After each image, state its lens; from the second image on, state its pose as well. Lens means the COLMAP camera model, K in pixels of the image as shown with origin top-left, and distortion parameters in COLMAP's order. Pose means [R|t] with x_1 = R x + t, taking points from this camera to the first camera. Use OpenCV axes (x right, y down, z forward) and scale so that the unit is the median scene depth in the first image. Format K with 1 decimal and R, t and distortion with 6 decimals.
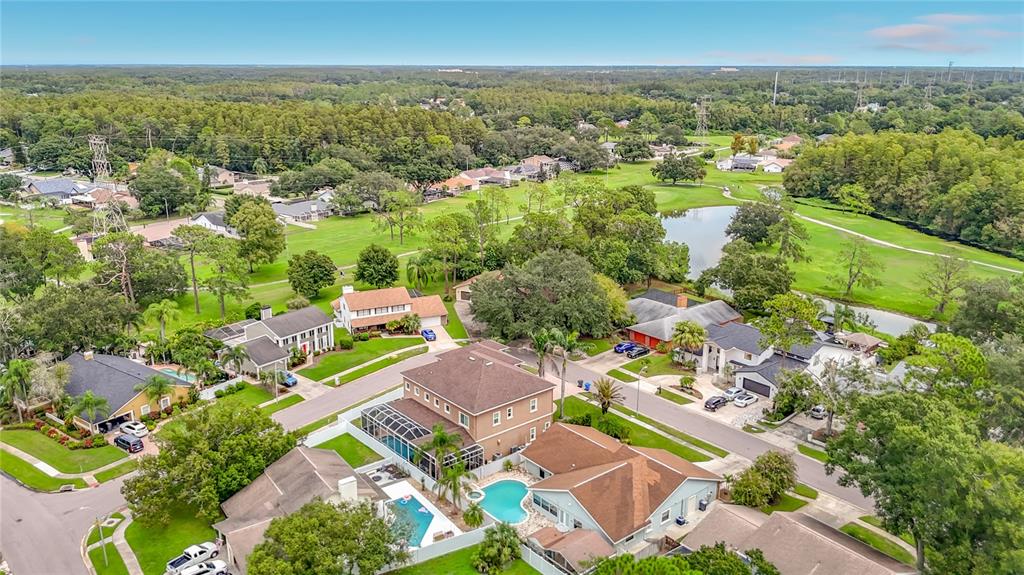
lens RADIAL K [[763.1, 0, 515.4], [0, 763.1, 285.7], [0, 0, 1]] dist [0.049418, -0.010388]
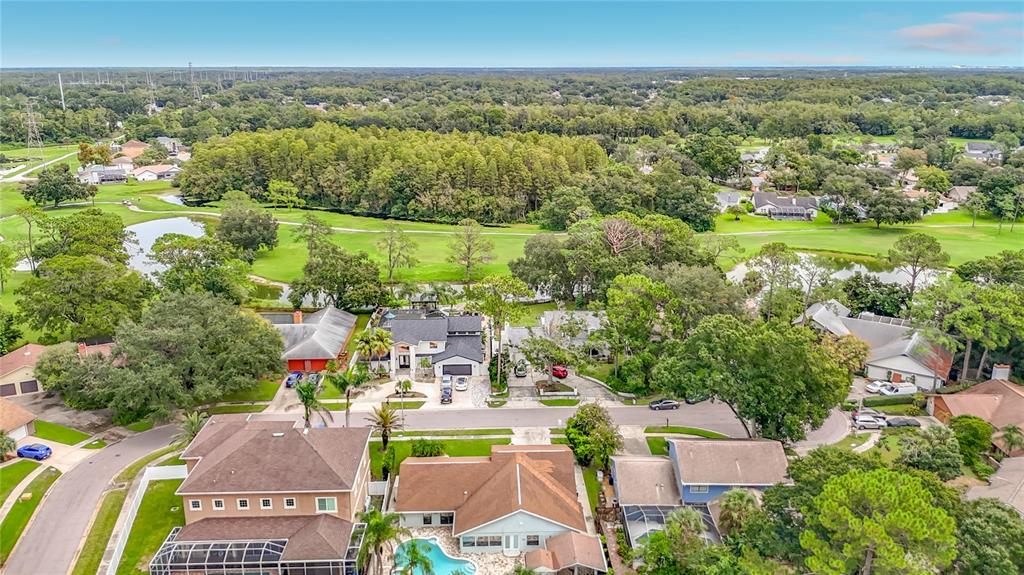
lens RADIAL K [[763.1, 0, 515.4], [0, 763.1, 285.7], [0, 0, 1]] dist [0.049418, -0.010388]
pose [[0.638163, -0.221888, 0.737234, -0.317451], [0.223697, 0.969697, 0.098217, -0.053549], [-0.736687, 0.102238, 0.668461, 0.189807]]
